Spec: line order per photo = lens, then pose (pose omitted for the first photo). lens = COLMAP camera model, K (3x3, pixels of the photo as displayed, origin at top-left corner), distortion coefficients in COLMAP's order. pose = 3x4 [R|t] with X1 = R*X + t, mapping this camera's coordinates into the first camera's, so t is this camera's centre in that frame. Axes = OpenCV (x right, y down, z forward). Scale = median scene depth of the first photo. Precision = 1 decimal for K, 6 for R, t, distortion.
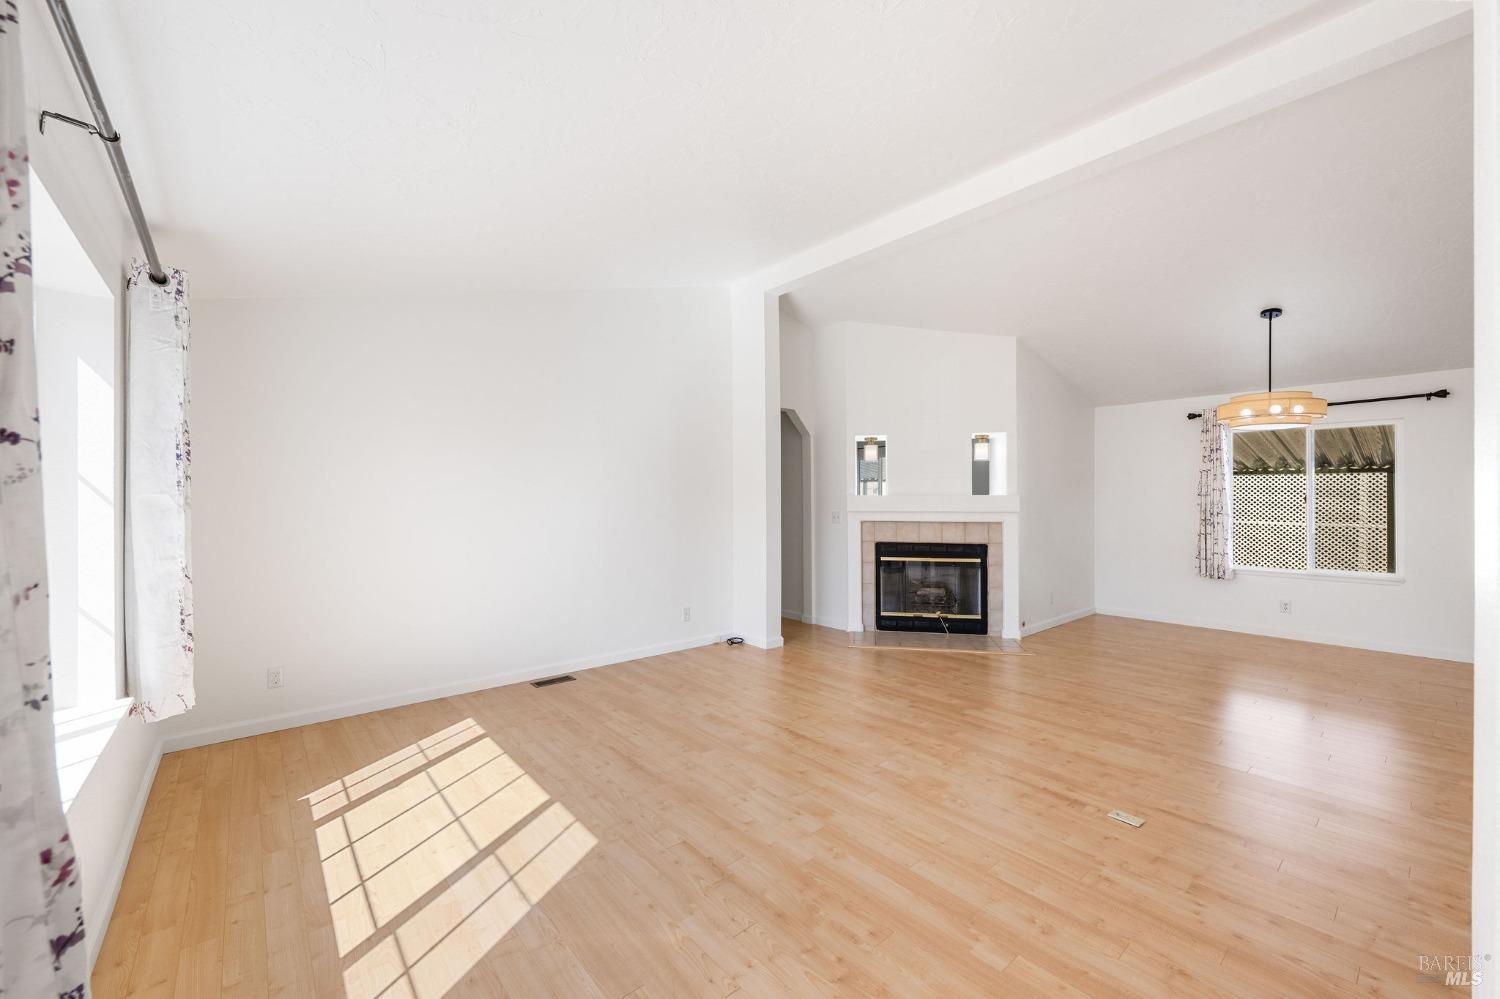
lens RADIAL K [[598.6, 0, 748.9], [0, 598.6, 494.9], [0, 0, 1]] dist [0.002055, 0.000064]
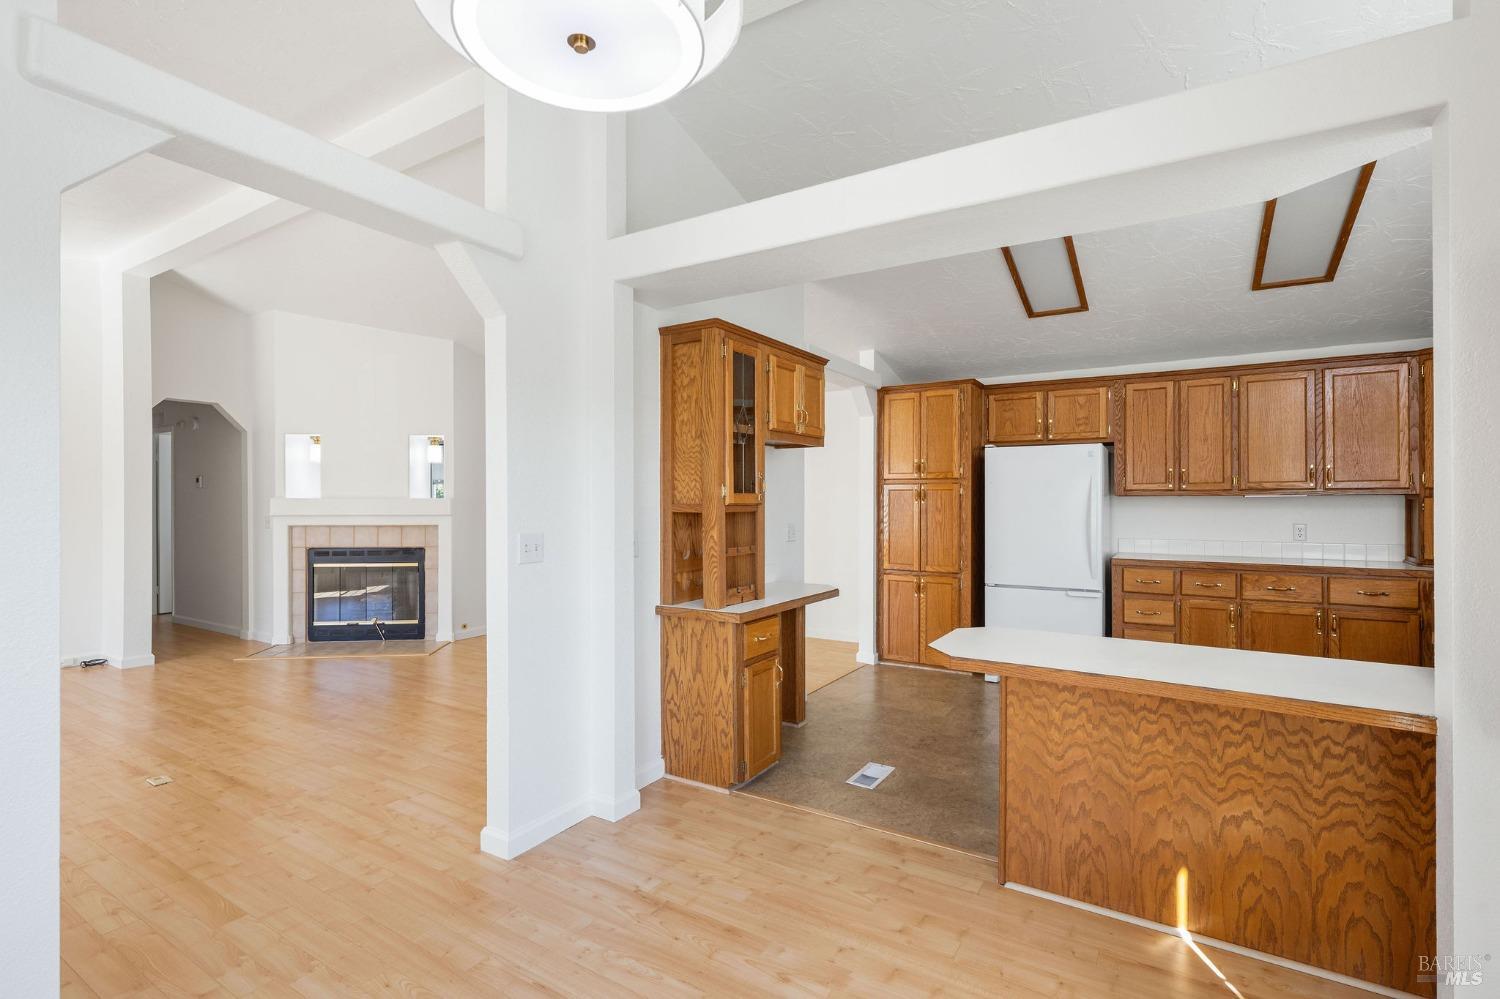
lens RADIAL K [[690.4, 0, 744.5], [0, 690.4, 504.7], [0, 0, 1]] dist [-0.002545, 0.000158]
pose [[0.953608, -0.002271, 0.301044, 0.554685], [0.000432, 0.999981, 0.006174, 0.004356], [-0.301052, -0.005757, 0.953590, -0.244436]]
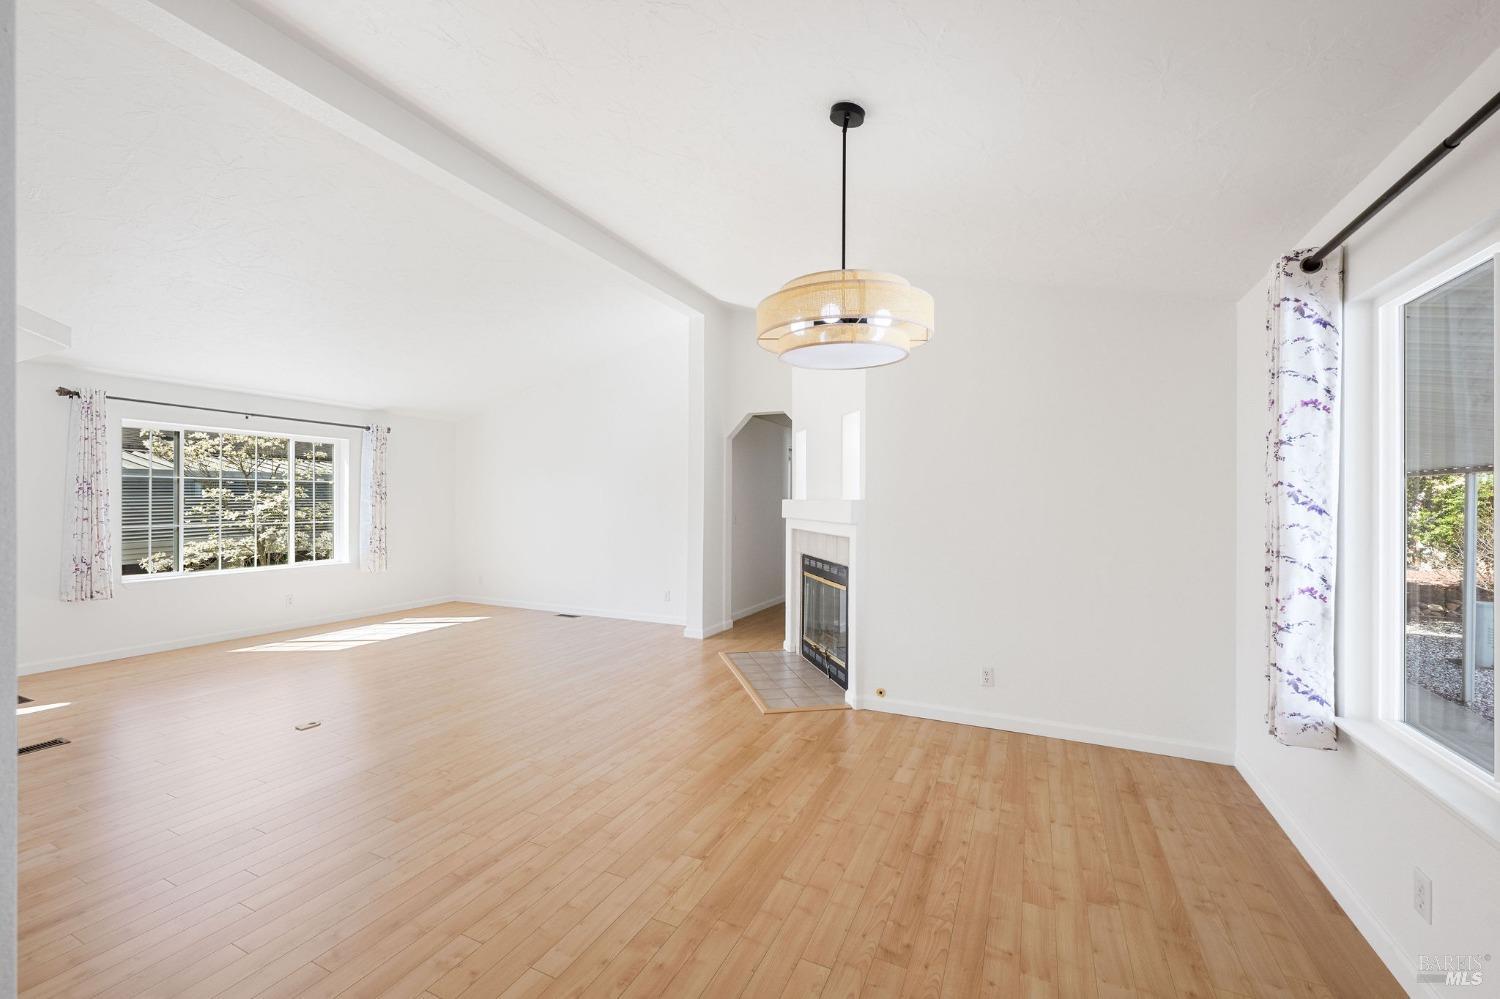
lens RADIAL K [[598.6, 0, 747.0], [0, 598.6, 498.9], [0, 0, 1]] dist [0.002055, 0.000064]
pose [[0.409722, -0.001457, -0.912209, 1.002523], [-0.004674, 0.999982, -0.003697, 0.001928], [0.912198, 0.005778, 0.409708, 0.584289]]
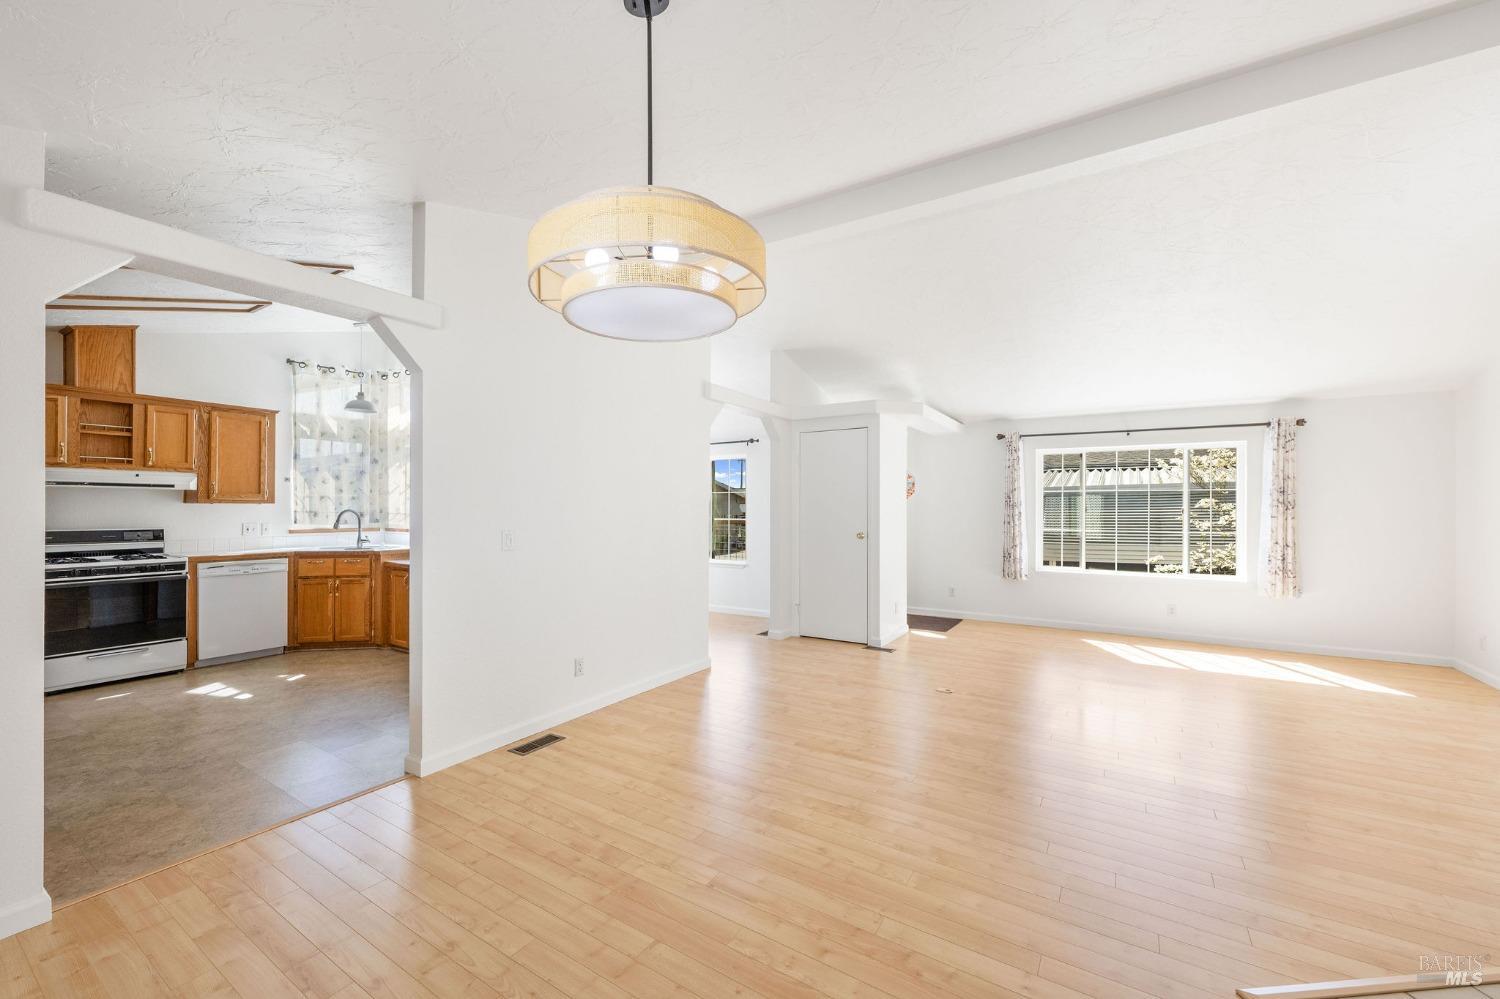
lens RADIAL K [[598.6, 0, 751.5], [0, 598.6, 505.5], [0, 0, 1]] dist [0.002055, 0.000064]
pose [[-0.953918, -0.005161, -0.300023, 0.726483], [-0.005068, 0.999987, -0.001089, 0.000829], [0.300025, 0.000482, -0.953931, 1.071983]]
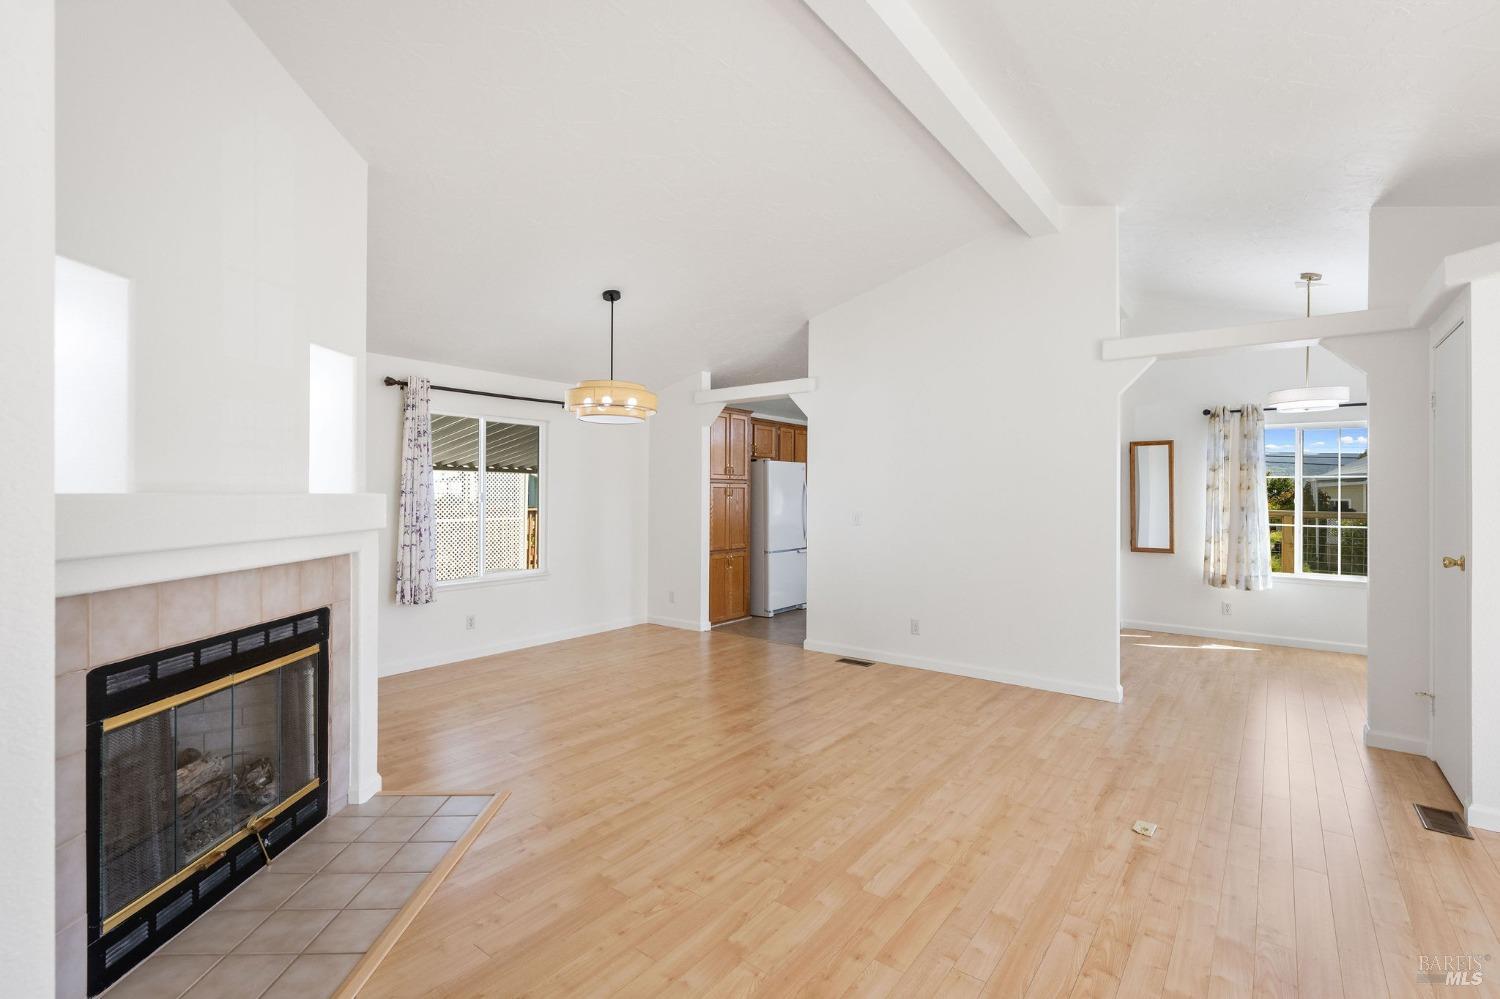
lens RADIAL K [[690.4, 0, 738.4], [0, 690.4, 490.5], [0, 0, 1]] dist [-0.002545, 0.000158]
pose [[-0.191169, 0.001821, 0.981555, -0.146746], [-0.003866, 0.999989, -0.002608, -0.001705], [-0.981550, -0.004294, -0.191160, 0.798177]]
